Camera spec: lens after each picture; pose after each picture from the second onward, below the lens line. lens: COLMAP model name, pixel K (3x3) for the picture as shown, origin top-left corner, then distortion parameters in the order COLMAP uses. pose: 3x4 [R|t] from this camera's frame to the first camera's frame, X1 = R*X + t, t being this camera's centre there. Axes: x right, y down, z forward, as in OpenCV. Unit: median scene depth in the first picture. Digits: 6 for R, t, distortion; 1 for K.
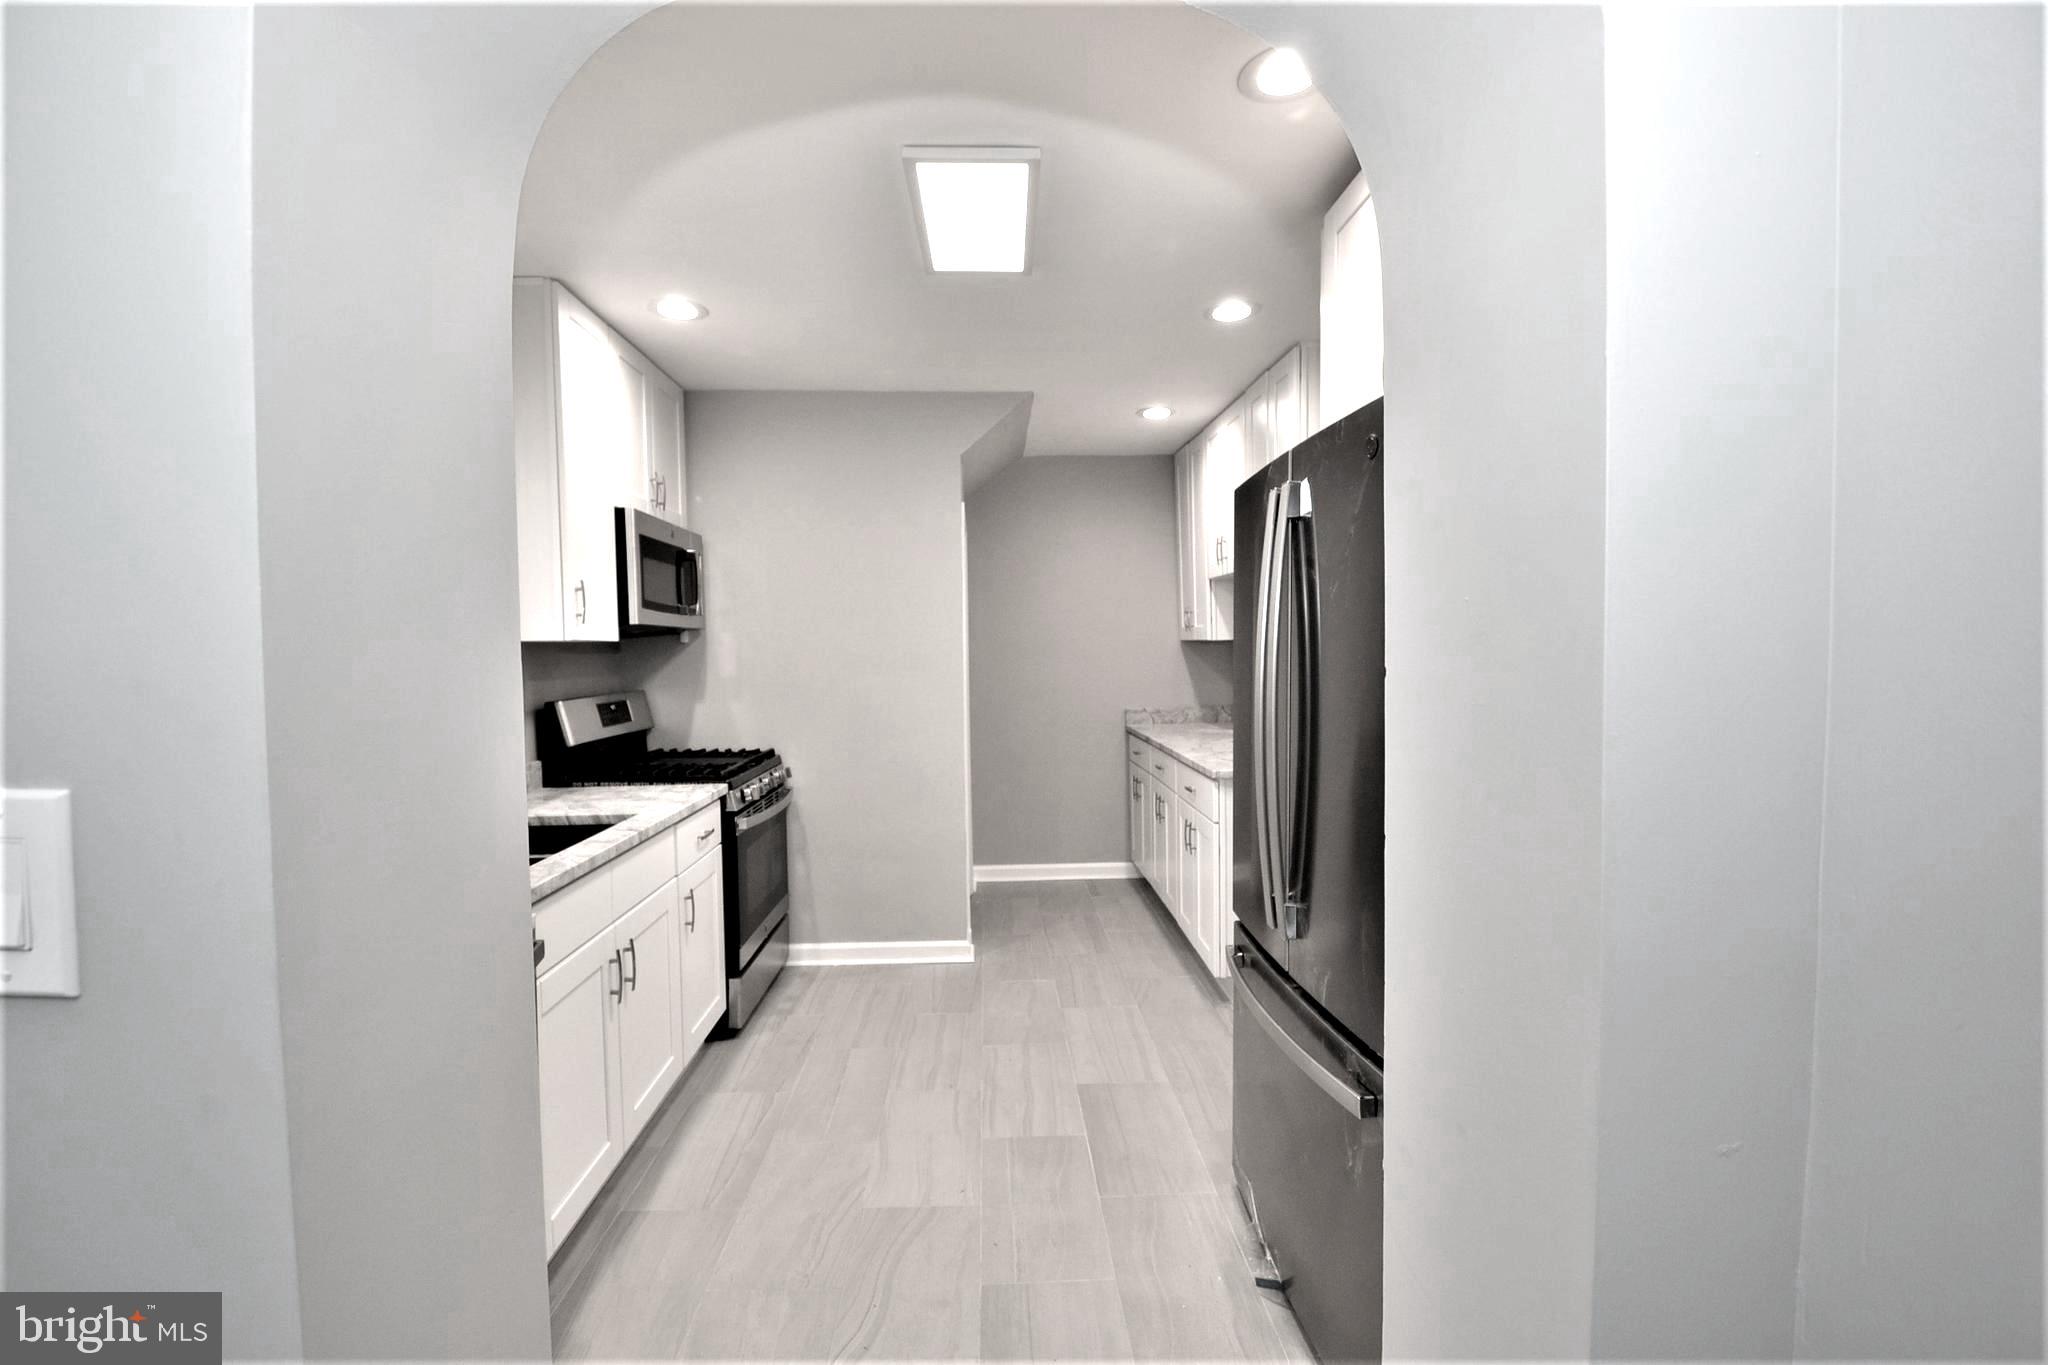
lens RADIAL K [[904.4, 0, 1011.1], [0, 904.4, 688.7], [0, 0, 1]] dist [0.017087, -0.024823]
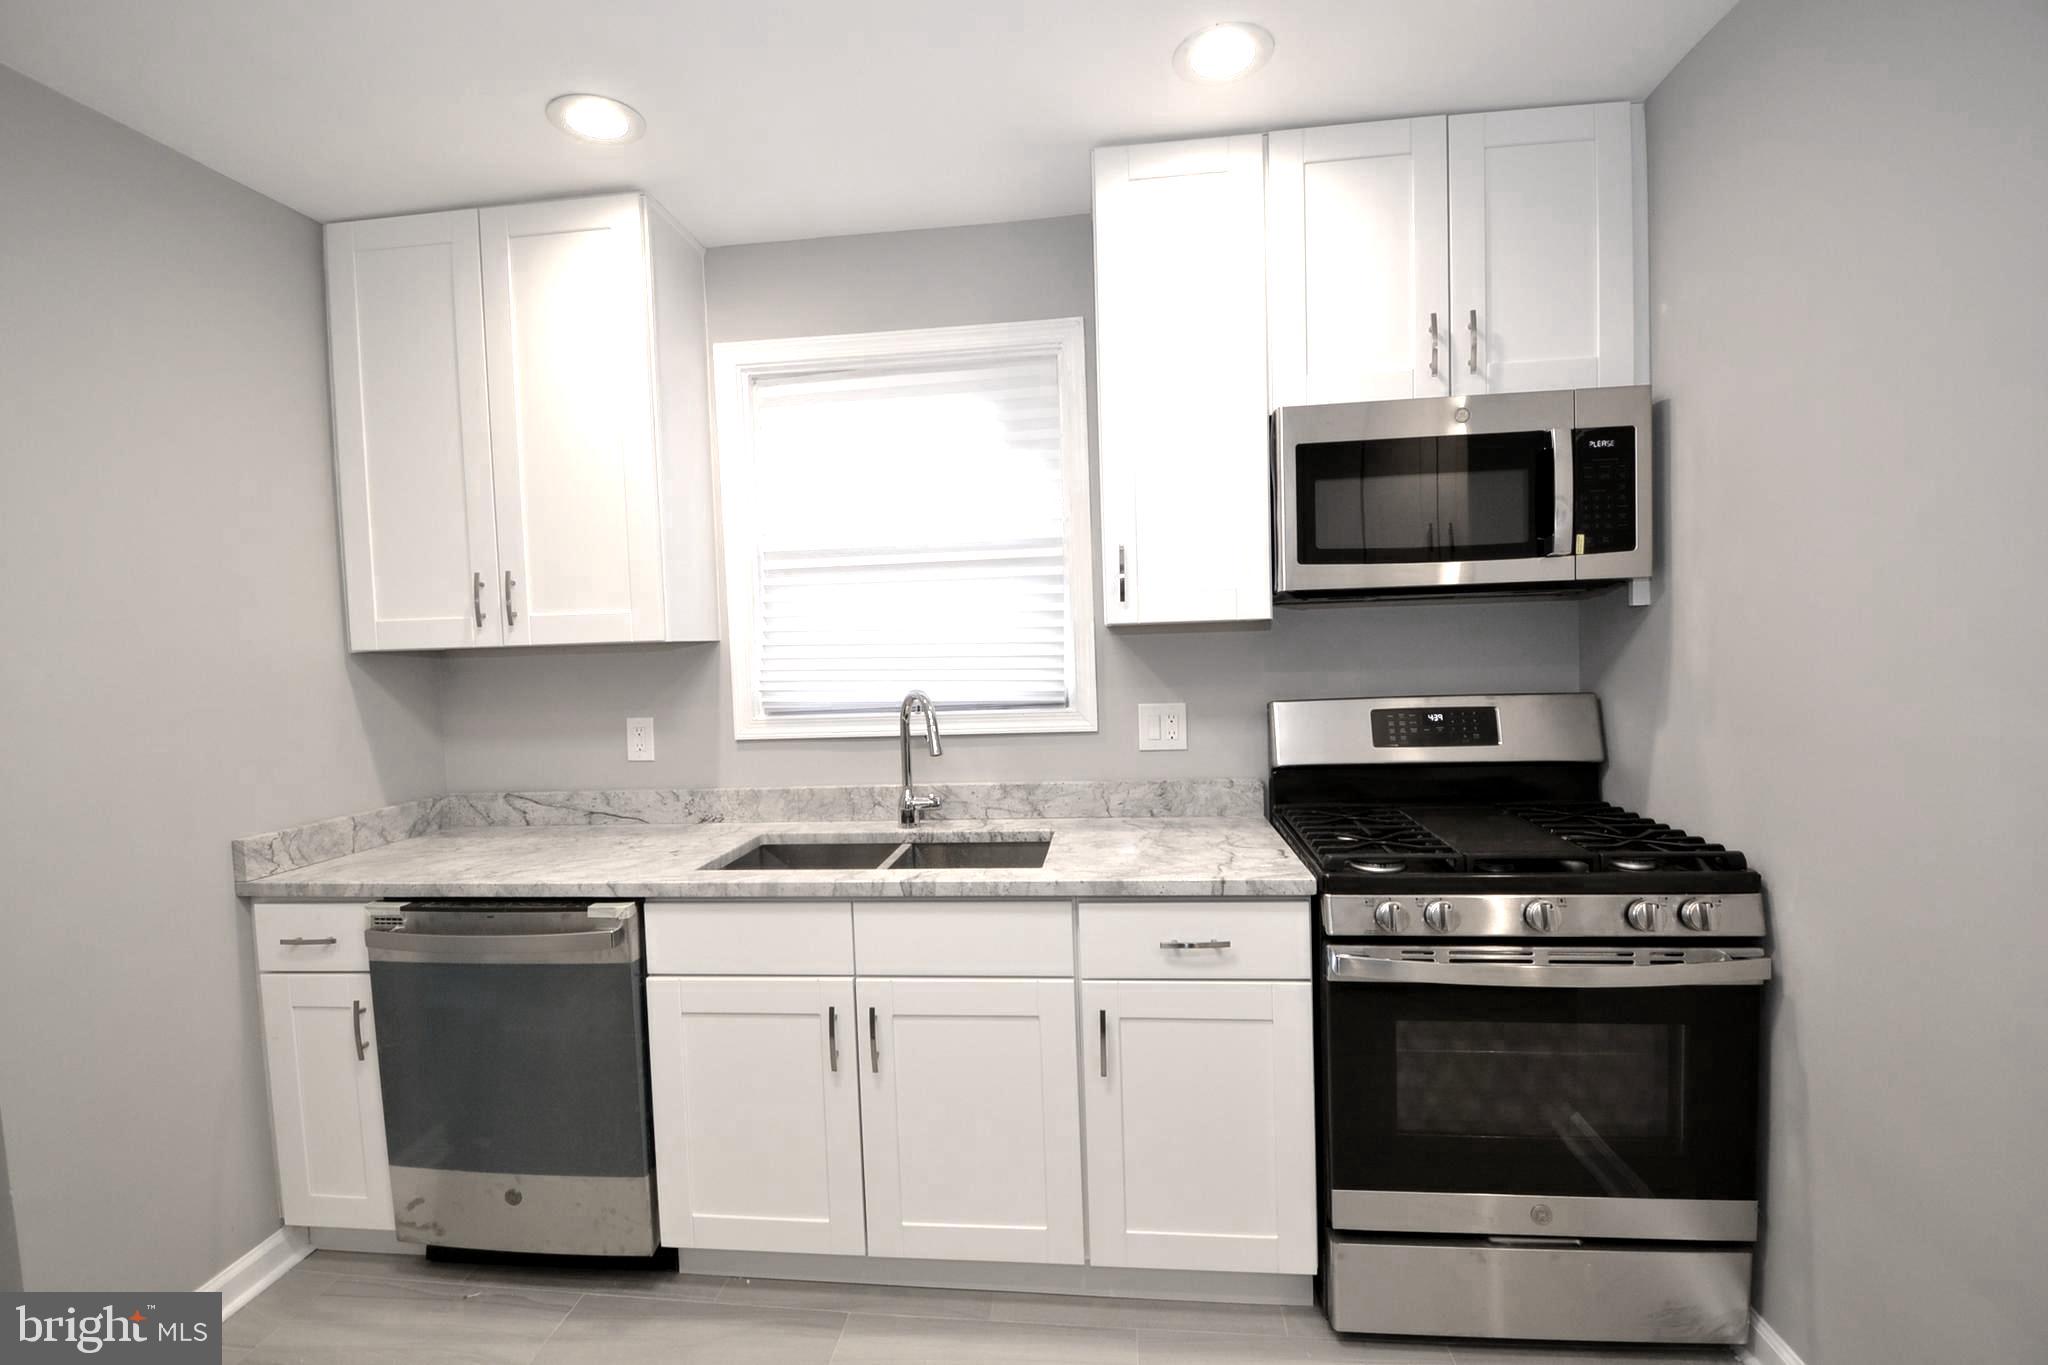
lens RADIAL K [[905.6, 0, 1024.0], [0, 905.6, 682.5], [0, 0, 1]] dist [0.019306, -0.027888]
pose [[-0.142161, 0.062798, -0.987850, 0.206953], [-0.009220, 0.997858, 0.064761, -0.039747], [0.989801, 0.018315, -0.141278, 0.765823]]
